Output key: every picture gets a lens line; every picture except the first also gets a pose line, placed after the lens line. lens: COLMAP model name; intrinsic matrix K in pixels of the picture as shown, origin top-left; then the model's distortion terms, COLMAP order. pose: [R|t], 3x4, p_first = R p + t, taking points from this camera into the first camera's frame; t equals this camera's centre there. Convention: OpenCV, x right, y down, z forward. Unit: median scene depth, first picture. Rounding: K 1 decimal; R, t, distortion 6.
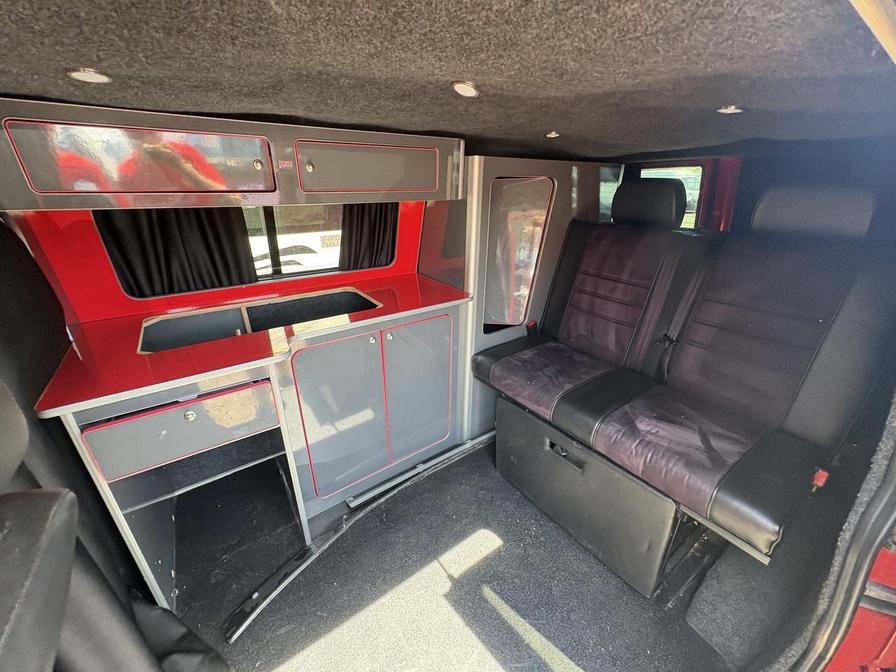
lens RADIAL K [[357.2, 0, 447.7], [0, 357.2, 336.2], [0, 0, 1]] dist [0.002202, 0.000125]
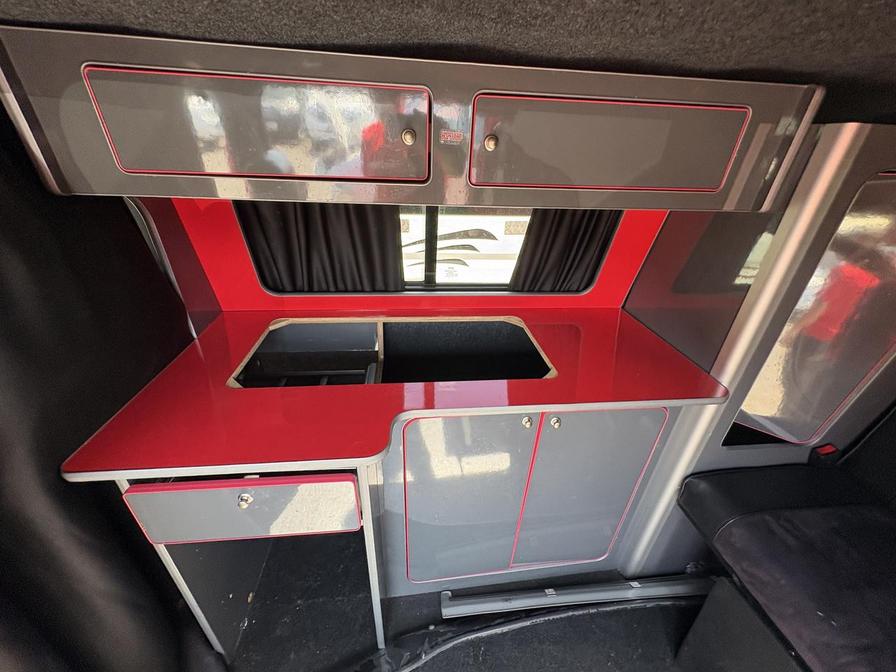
lens RADIAL K [[357.2, 0, 448.3], [0, 357.2, 336.3], [0, 0, 1]] dist [0.002202, 0.000125]
pose [[0.872942, 0.251312, -0.418108, -0.091784], [-0.223905, 0.967887, 0.114288, -0.158315], [0.433403, -0.006150, 0.901179, 0.321031]]
